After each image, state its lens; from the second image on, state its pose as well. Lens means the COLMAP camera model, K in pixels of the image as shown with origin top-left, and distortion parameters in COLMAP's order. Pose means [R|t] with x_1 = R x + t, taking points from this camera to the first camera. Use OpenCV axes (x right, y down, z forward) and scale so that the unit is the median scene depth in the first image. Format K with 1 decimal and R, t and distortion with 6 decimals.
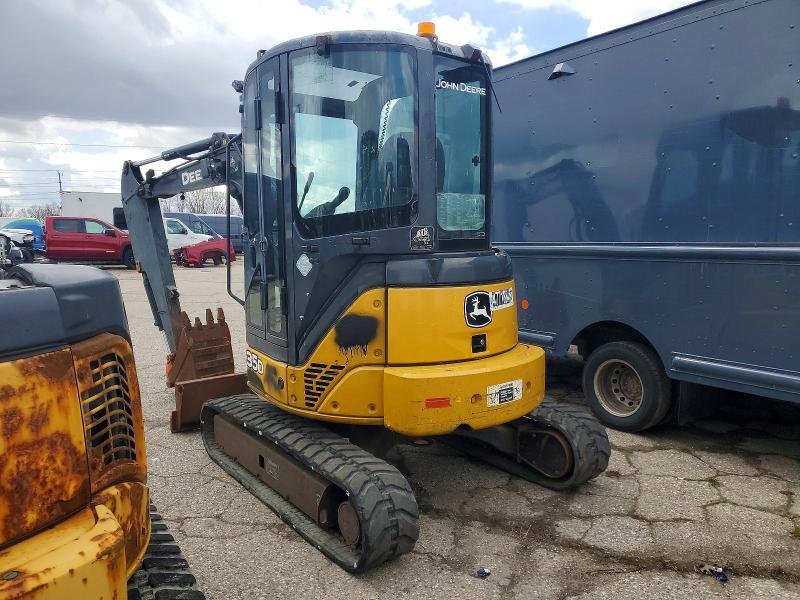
lens RADIAL K [[639.1, 0, 397.7], [0, 639.1, 302.0], [0, 0, 1]] dist [0.039629, 0.000834]
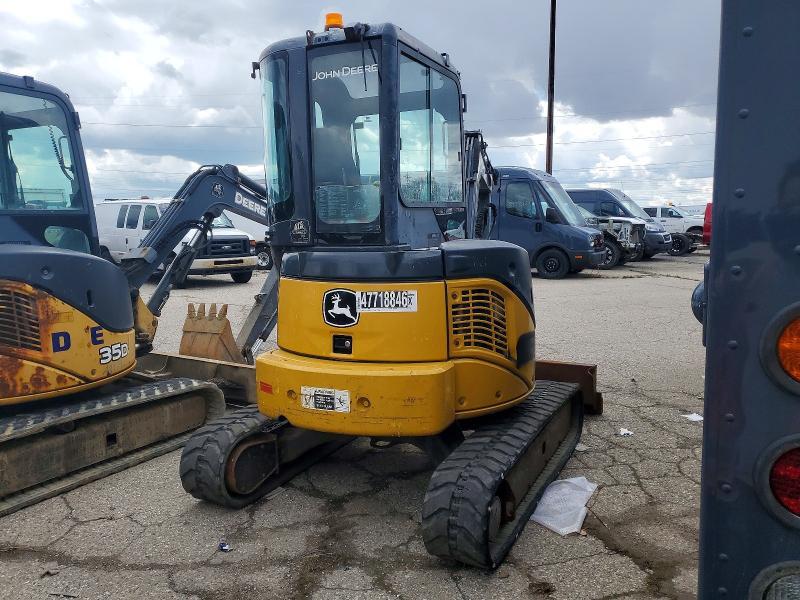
lens RADIAL K [[639.1, 0, 397.9], [0, 639.1, 298.3], [0, 0, 1]] dist [0.039629, 0.000834]
pose [[0.415466, 0.104256, -0.903615, 1.019568], [-0.087920, 0.993361, 0.074186, -0.080293], [0.905350, 0.048624, 0.421873, 0.687983]]
